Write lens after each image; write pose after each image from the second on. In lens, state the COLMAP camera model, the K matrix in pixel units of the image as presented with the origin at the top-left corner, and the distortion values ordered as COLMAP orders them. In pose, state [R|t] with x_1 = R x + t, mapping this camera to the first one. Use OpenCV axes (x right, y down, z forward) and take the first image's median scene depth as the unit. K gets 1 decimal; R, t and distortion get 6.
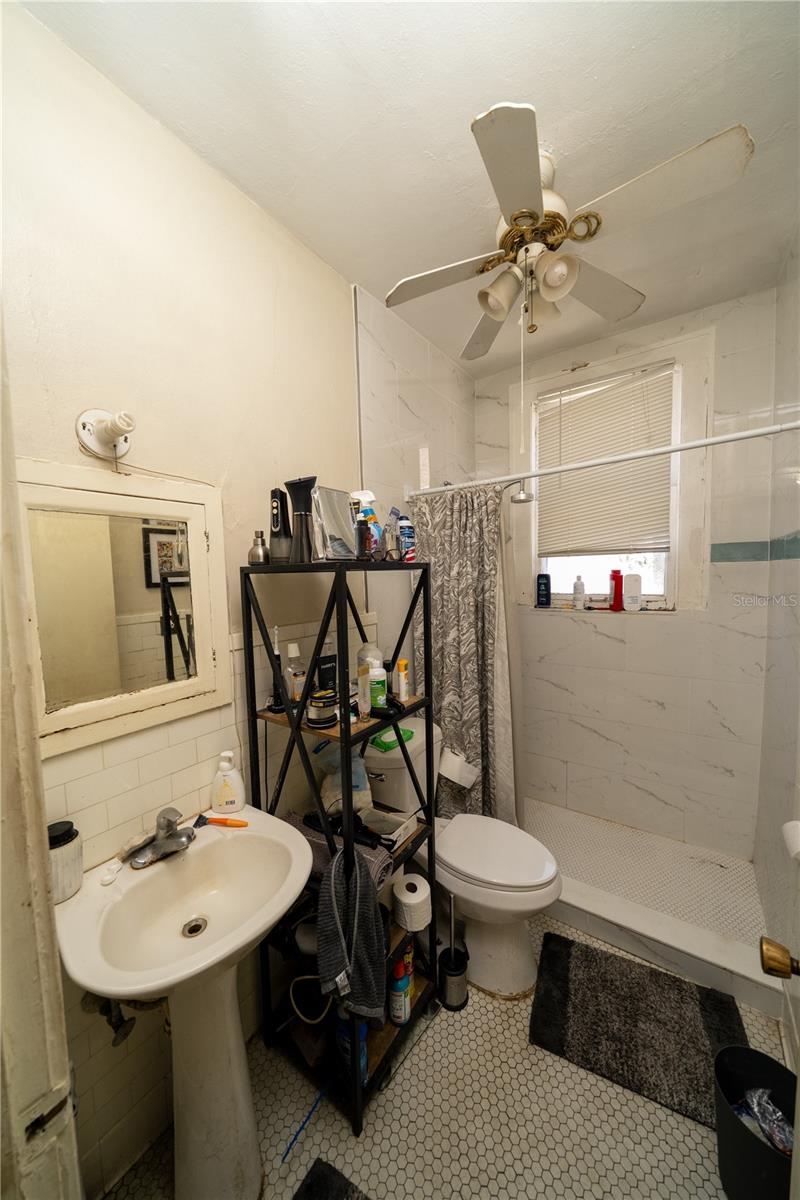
lens RADIAL K [[402.1, 0, 395.6], [0, 402.1, 599.6], [0, 0, 1]] dist [-0.009748, 0.000126]
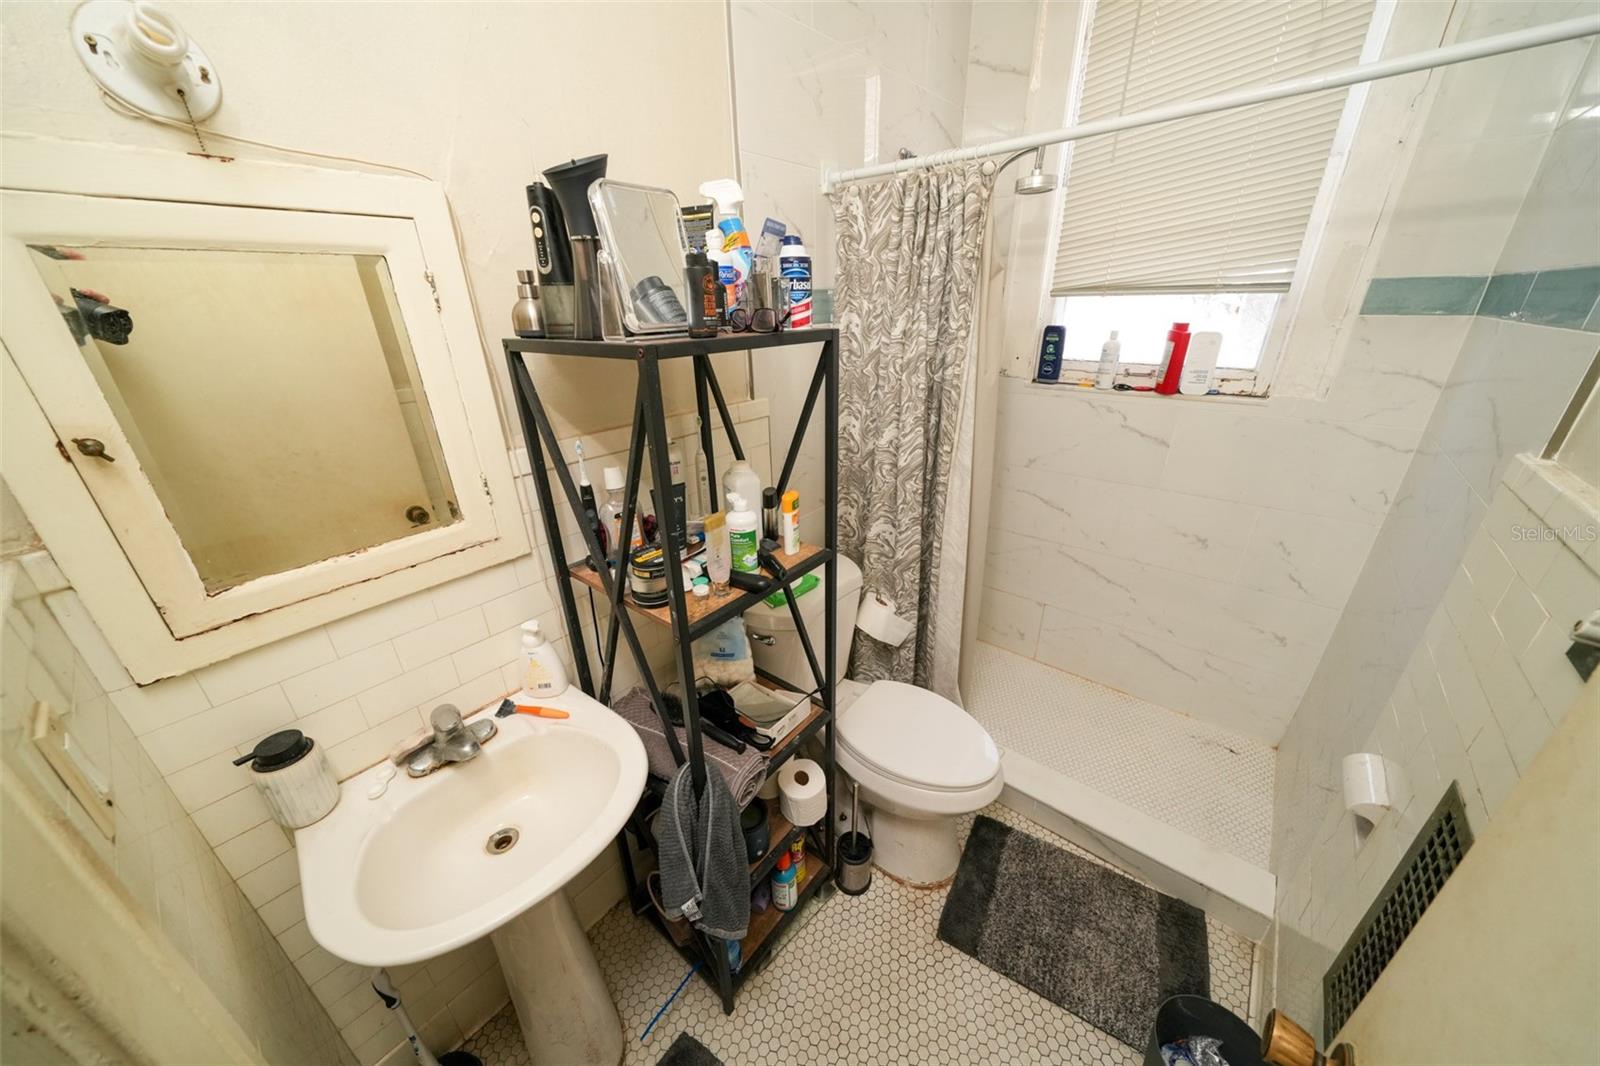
lens RADIAL K [[541.4, 0, 800.8], [0, 541.4, 535.6], [0, 0, 1]] dist [-0.002641, 0.000037]
pose [[0.997323, 0.034000, -0.064736, 0.095405], [-0.010008, 0.940462, 0.339751, -0.078840], [0.072434, -0.338194, 0.938285, 0.191378]]
